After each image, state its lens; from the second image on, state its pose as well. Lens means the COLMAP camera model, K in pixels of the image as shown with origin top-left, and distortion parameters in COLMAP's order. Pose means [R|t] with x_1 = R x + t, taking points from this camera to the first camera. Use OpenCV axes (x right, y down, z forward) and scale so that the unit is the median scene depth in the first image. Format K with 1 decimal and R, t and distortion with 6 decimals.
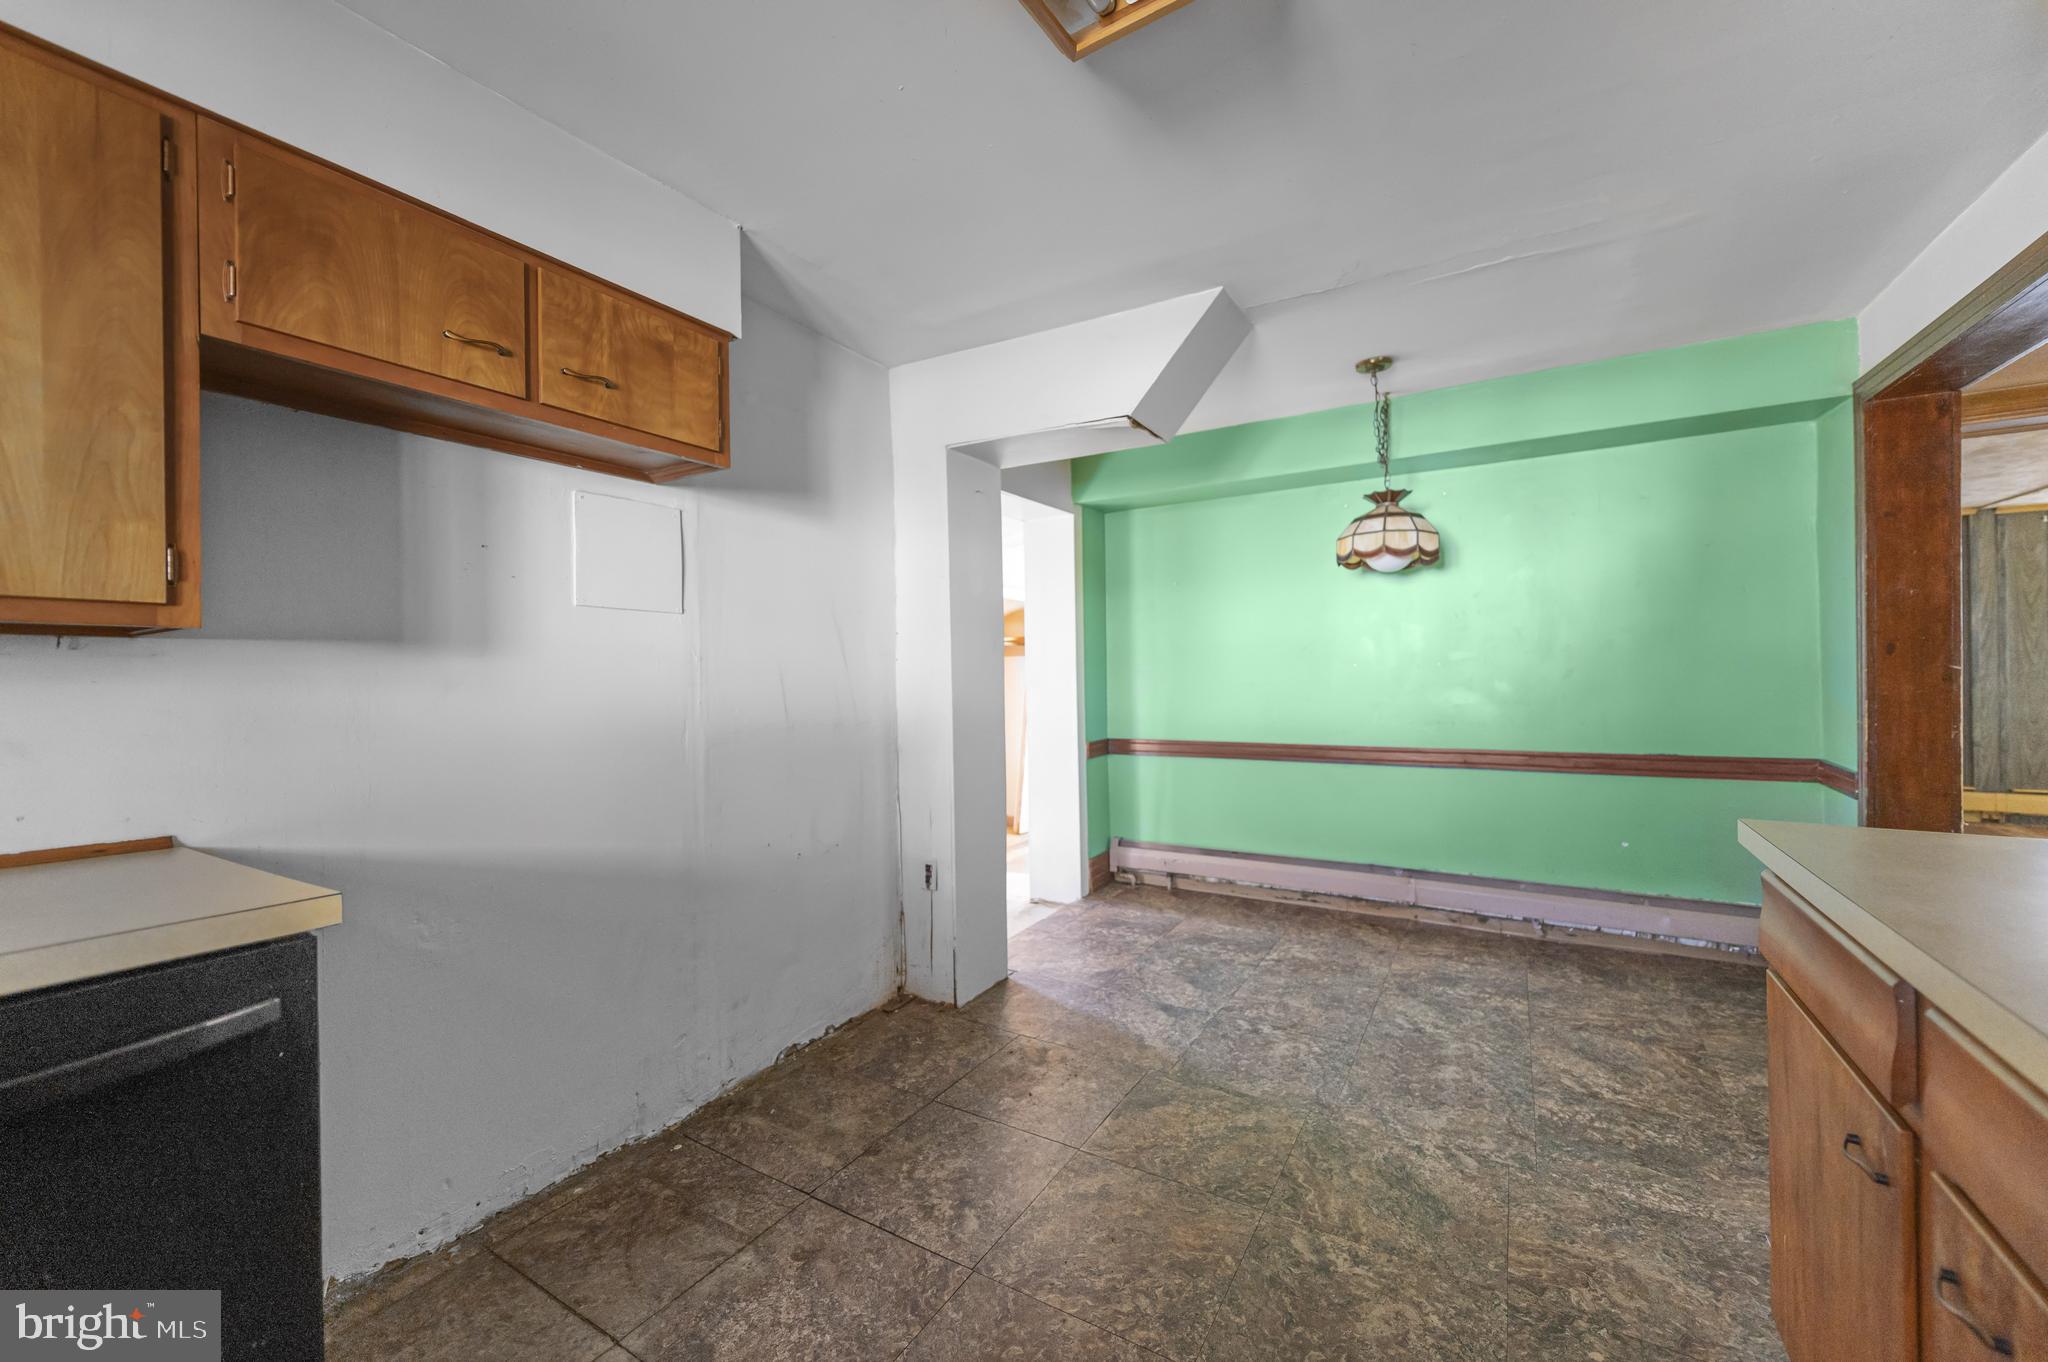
lens RADIAL K [[804.4, 0, 1032.0], [0, 804.4, 674.9], [0, 0, 1]] dist [0.011850, -0.002760]
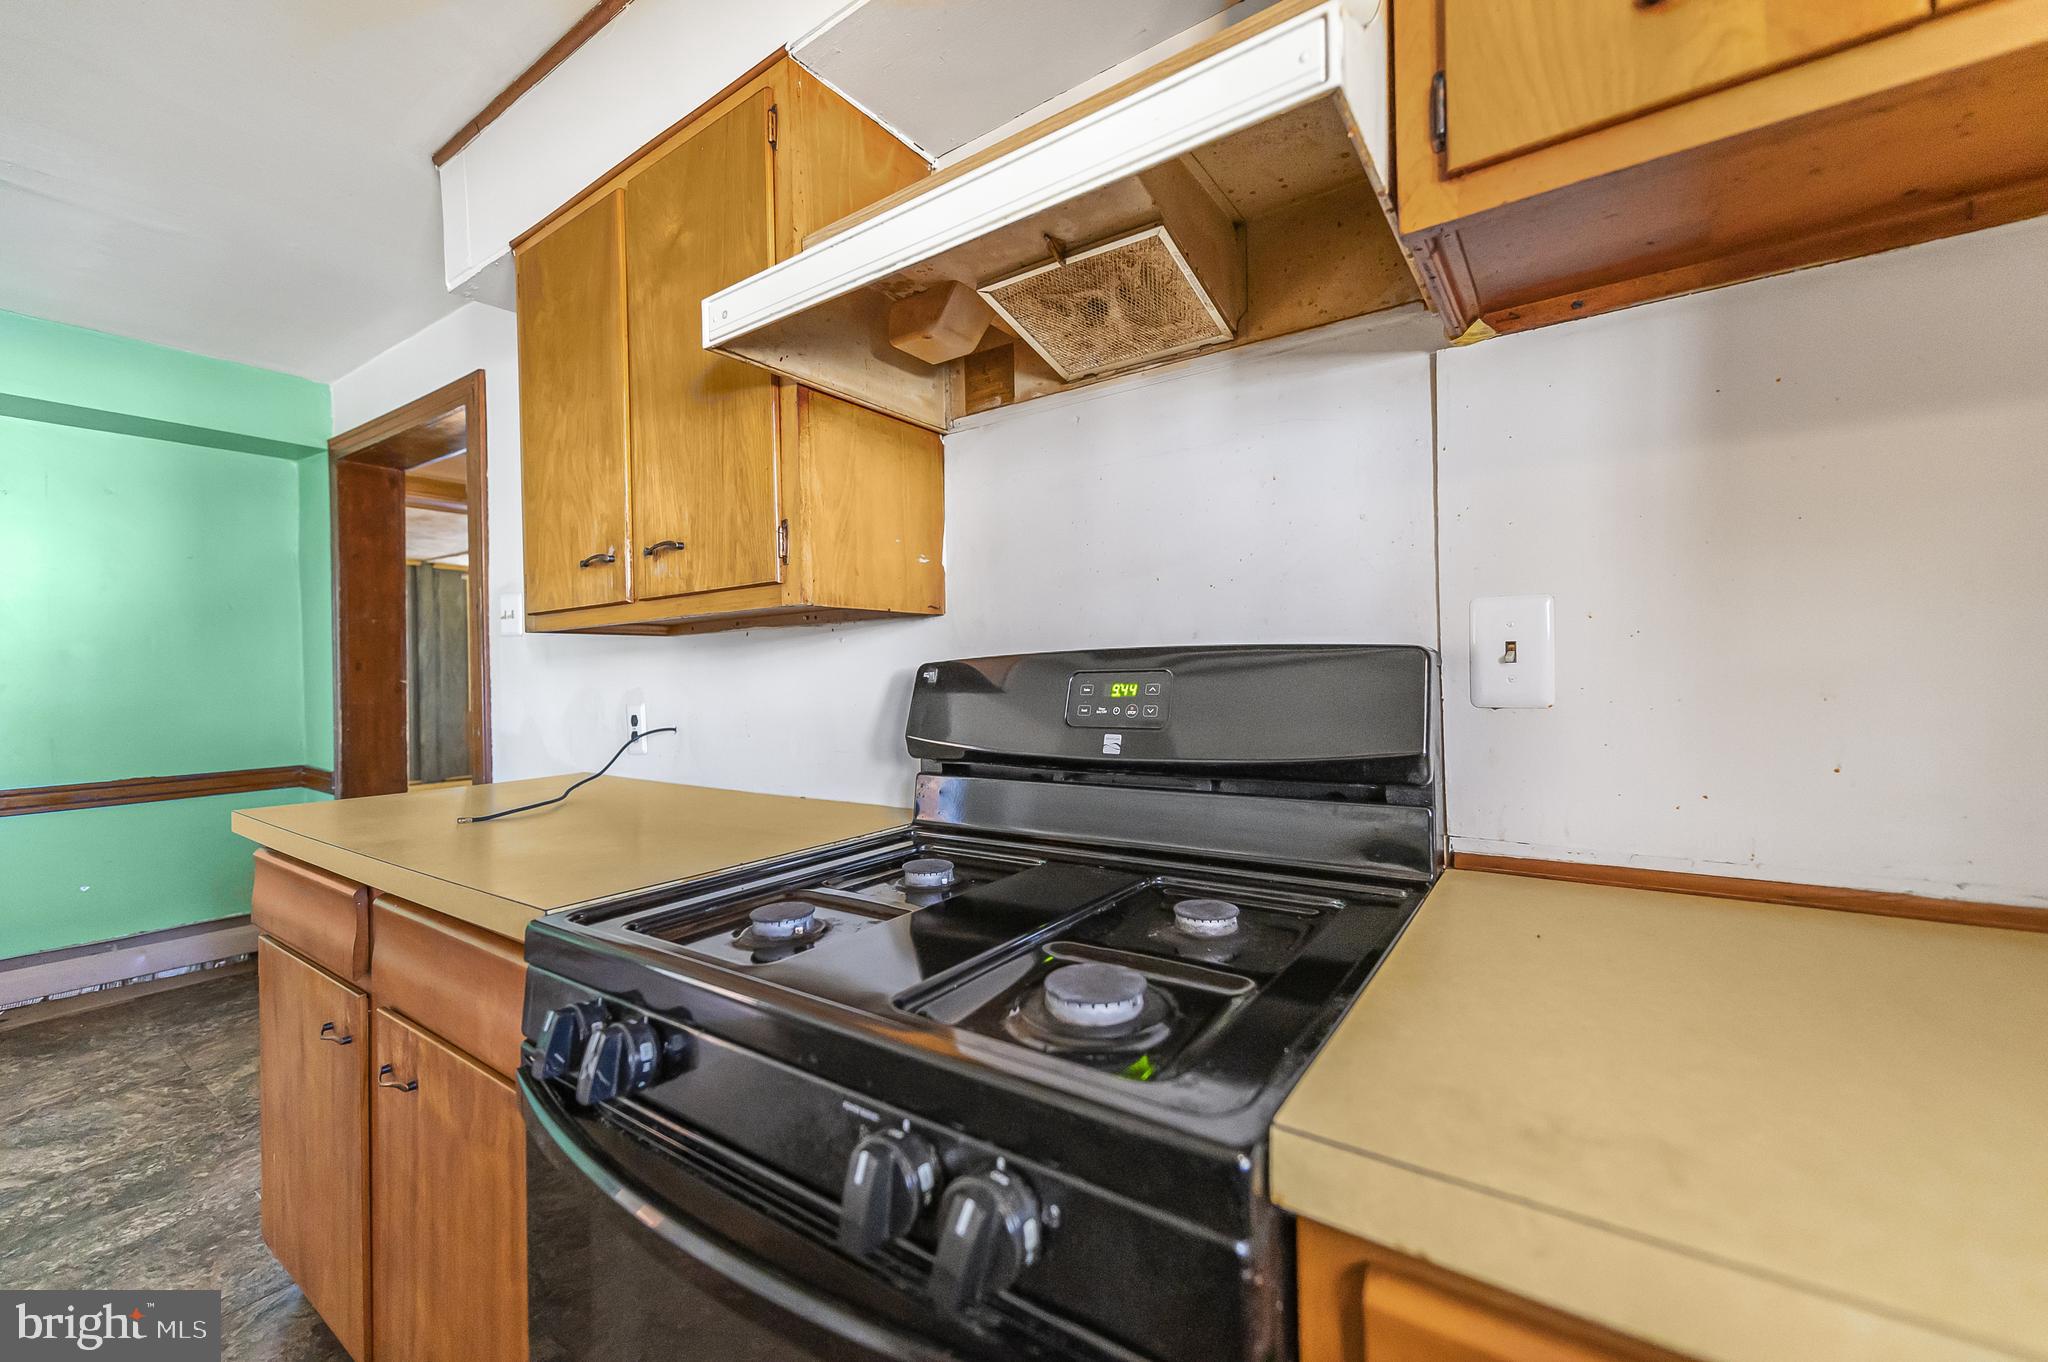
lens RADIAL K [[804.4, 0, 1041.1], [0, 804.4, 674.6], [0, 0, 1]] dist [0.011850, -0.002760]
pose [[0.060836, 0.011760, 0.998079, -0.095496], [0.017054, 0.999772, -0.012820, 0.013039], [-0.998002, 0.017801, 0.060621, -0.096948]]
